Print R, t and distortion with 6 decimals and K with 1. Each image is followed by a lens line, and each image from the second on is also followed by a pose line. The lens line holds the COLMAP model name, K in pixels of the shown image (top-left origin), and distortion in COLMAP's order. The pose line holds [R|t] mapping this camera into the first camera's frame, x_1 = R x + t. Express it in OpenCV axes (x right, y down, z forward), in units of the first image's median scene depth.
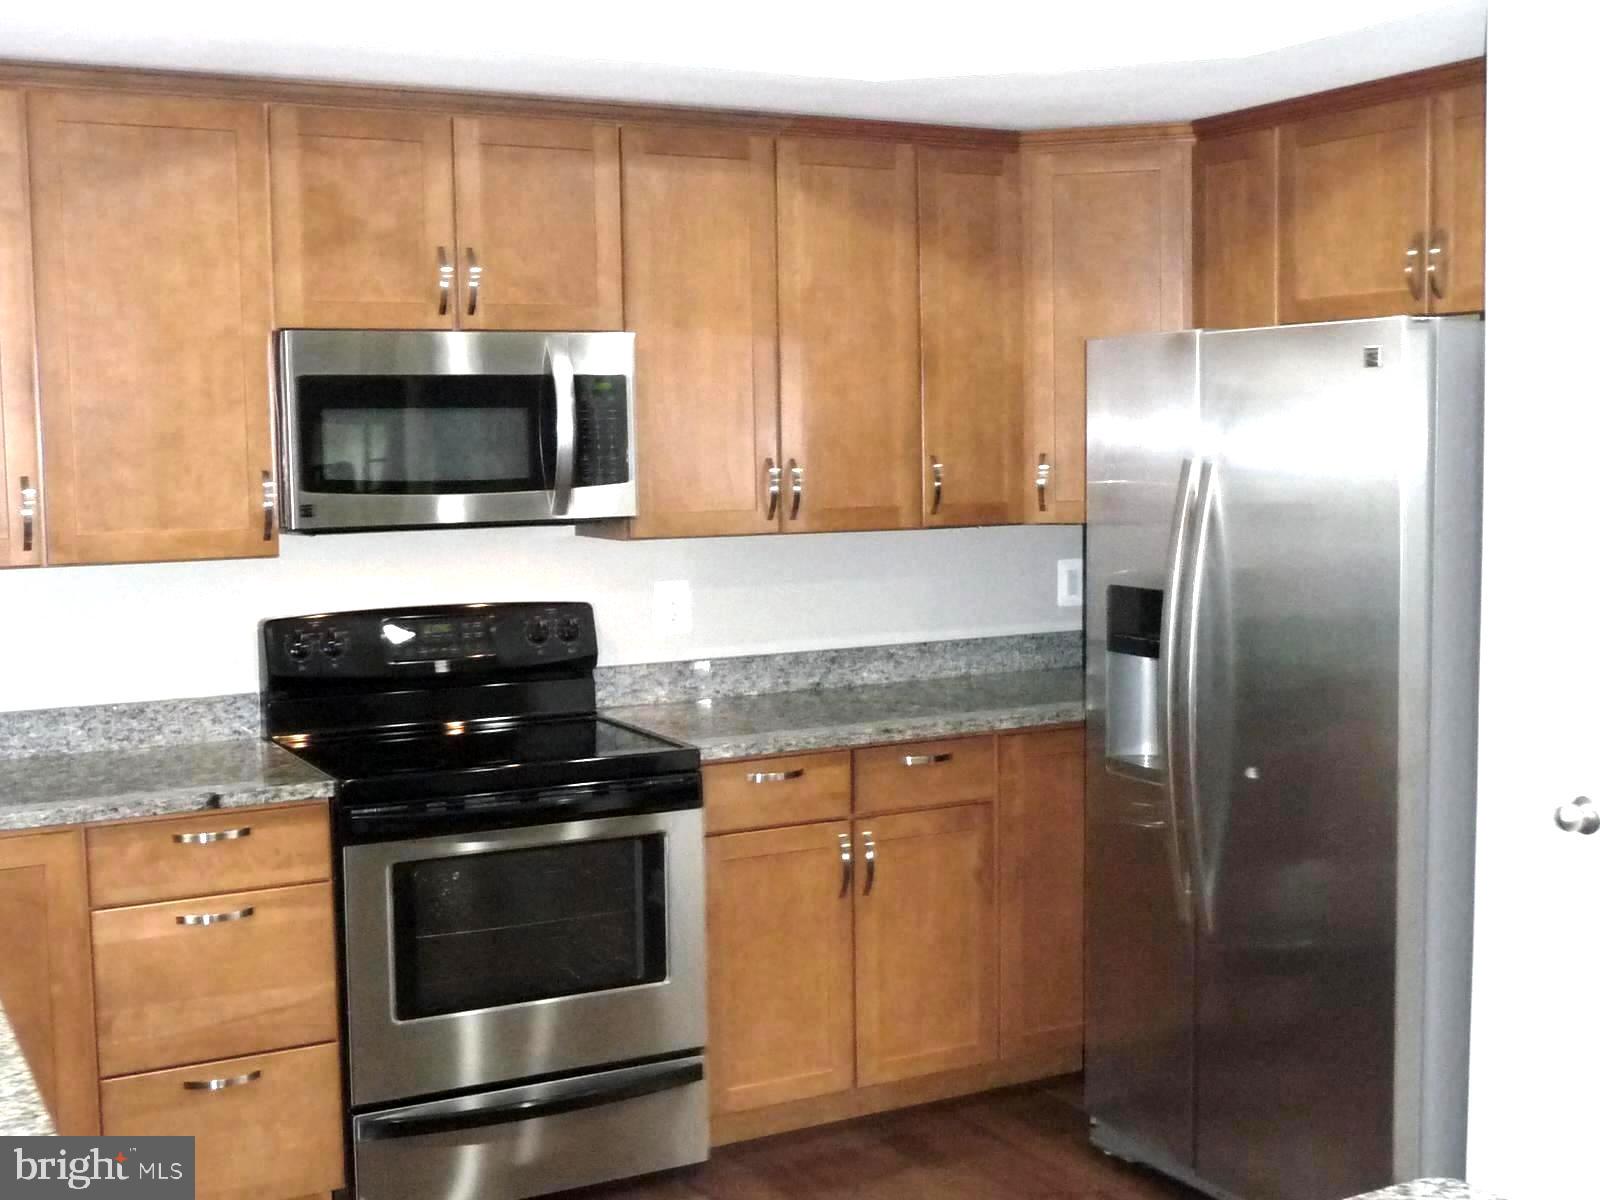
lens RADIAL K [[1955.8, 0, 817.0], [0, 1955.8, 602.3], [0, 0, 1]] dist [-0.047277, 0.000000]
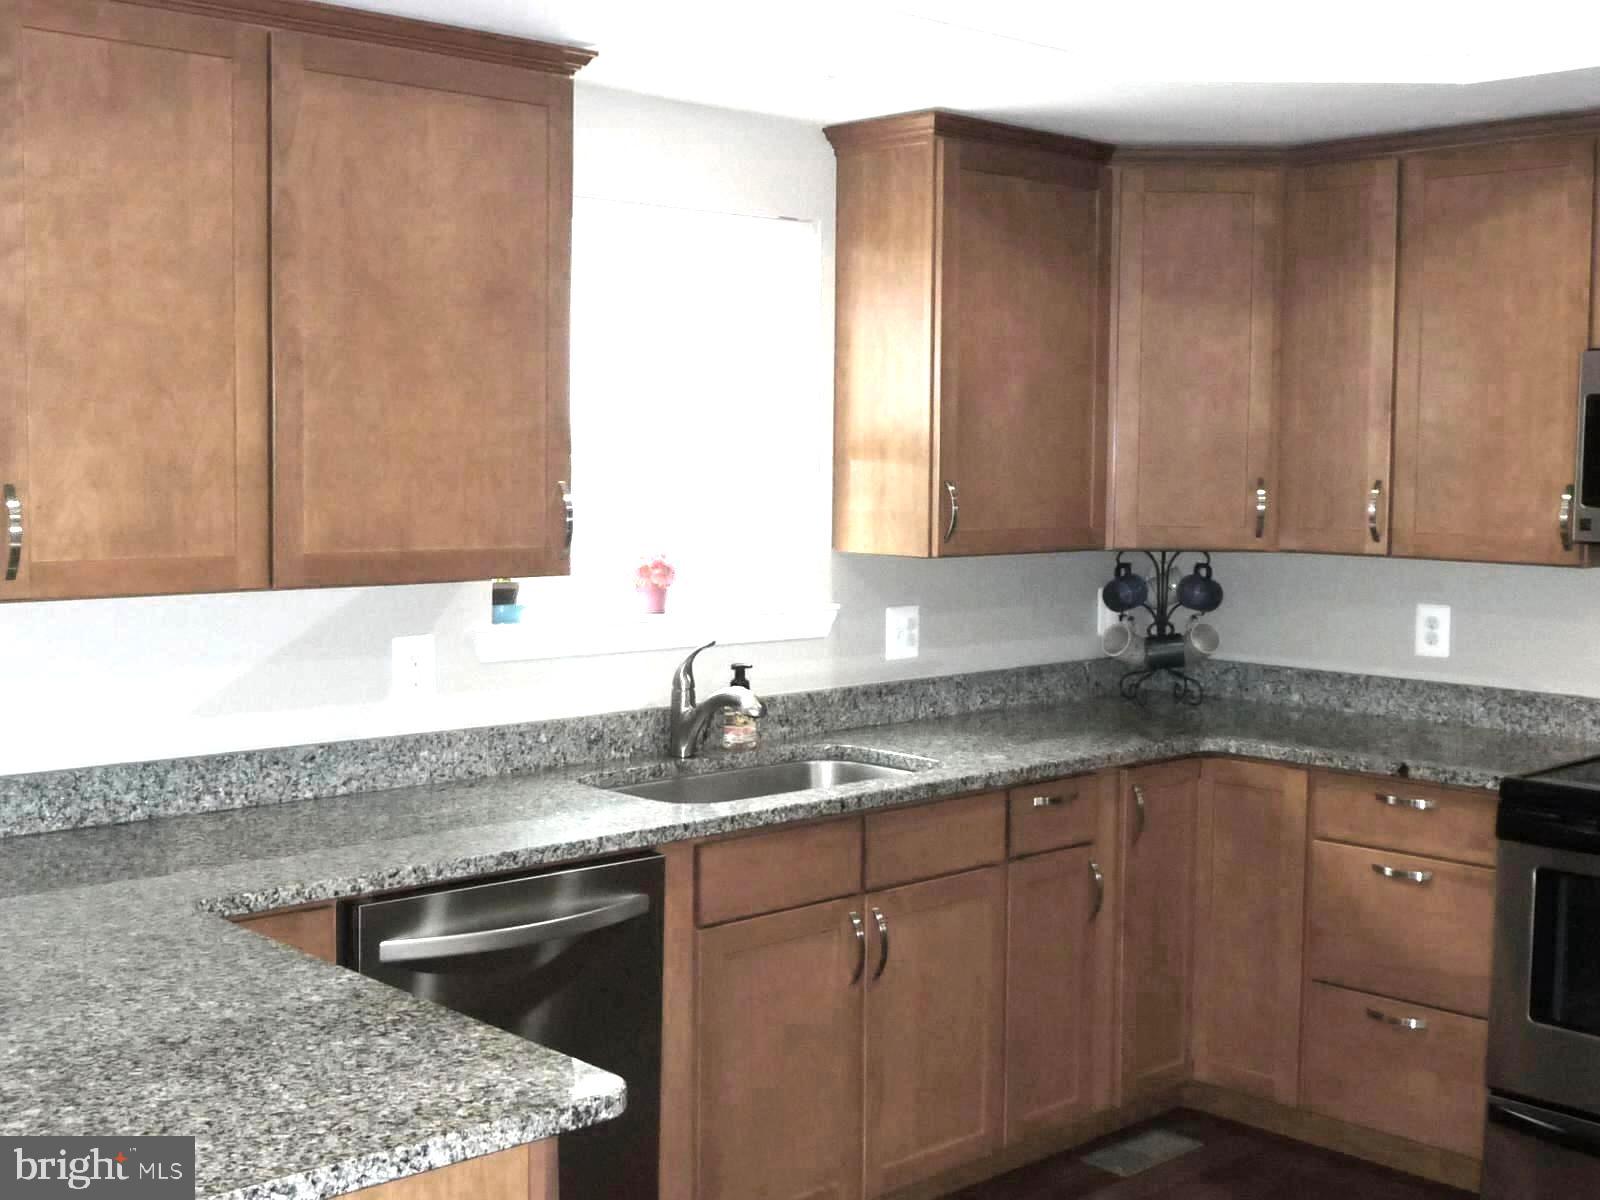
lens RADIAL K [[1955.8, 0, 795.2], [0, 1955.8, 609.7], [0, 0, 1]] dist [-0.047277, 0.000000]
pose [[0.237612, 0.096297, -0.966575, 0.624455], [-0.095824, 0.992544, 0.075328, -0.038313], [0.966622, 0.074722, 0.245068, 0.334407]]
